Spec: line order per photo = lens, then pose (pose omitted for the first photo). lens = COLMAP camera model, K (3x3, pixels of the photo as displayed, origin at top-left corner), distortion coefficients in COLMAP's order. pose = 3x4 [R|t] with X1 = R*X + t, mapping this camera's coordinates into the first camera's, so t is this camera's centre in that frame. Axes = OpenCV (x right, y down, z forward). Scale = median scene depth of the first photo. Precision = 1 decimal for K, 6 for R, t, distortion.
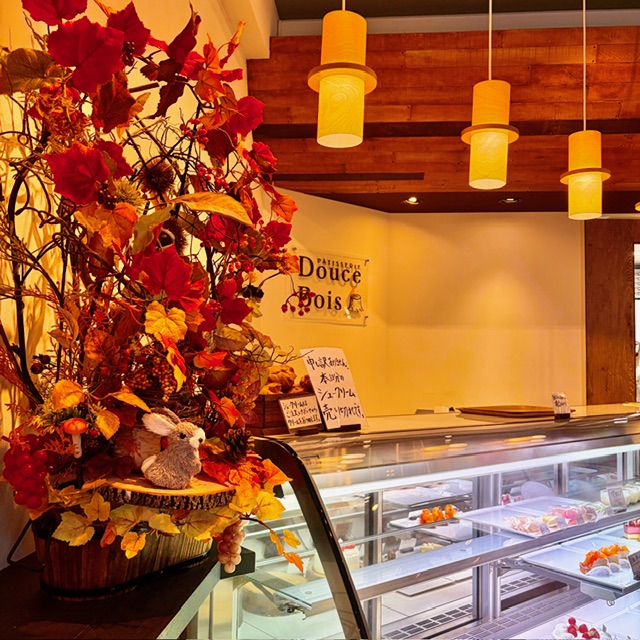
lens RADIAL K [[664.9, 0, 320.0], [0, 664.9, 320.0], [0, 0, 1]] dist [-0.000837, 0.007188]
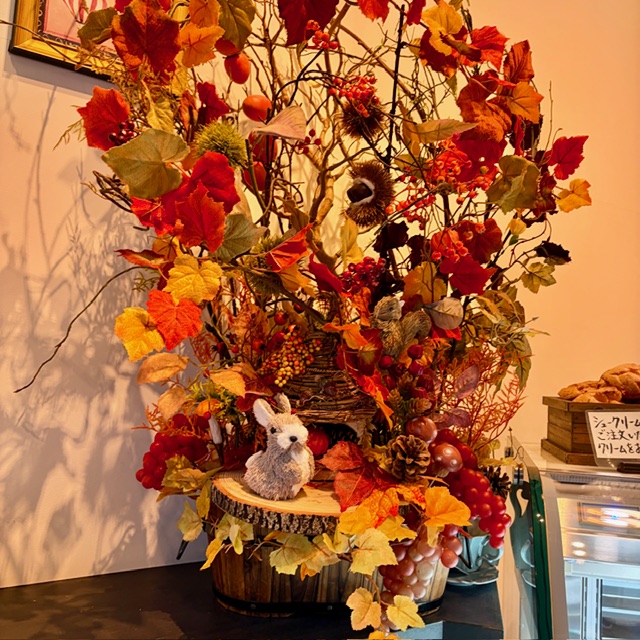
lens RADIAL K [[678.7, 0, 320.0], [0, 678.7, 320.0], [0, 0, 1]] dist [0.017943, 0.004267]
pose [[0.608260, -0.029364, -0.793194, 0.122679], [0.010908, 0.999530, -0.028637, 0.018337], [0.793663, 0.008767, 0.608295, 0.149858]]
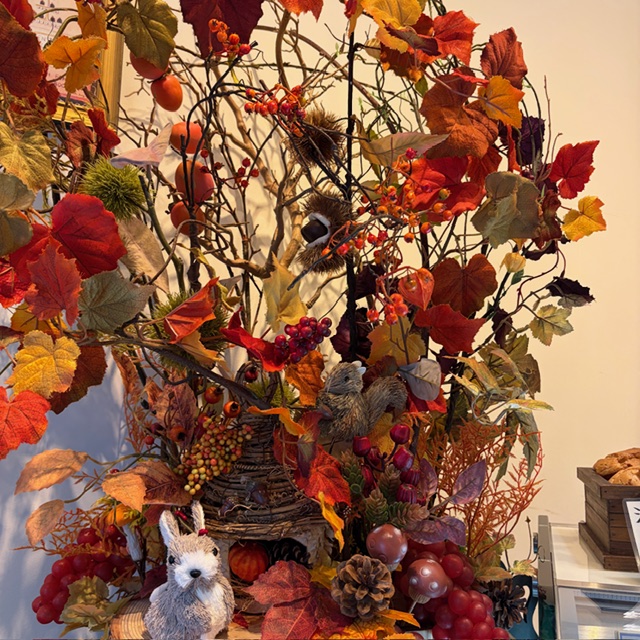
lens RADIAL K [[678.7, 0, 320.0], [0, 678.7, 320.0], [0, 0, 1]] dist [0.017943, 0.004267]
pose [[0.529016, -0.098204, -0.842911, 0.101462], [0.054337, 0.995163, -0.081840, 0.006562], [0.846871, -0.002507, 0.531793, 0.211209]]
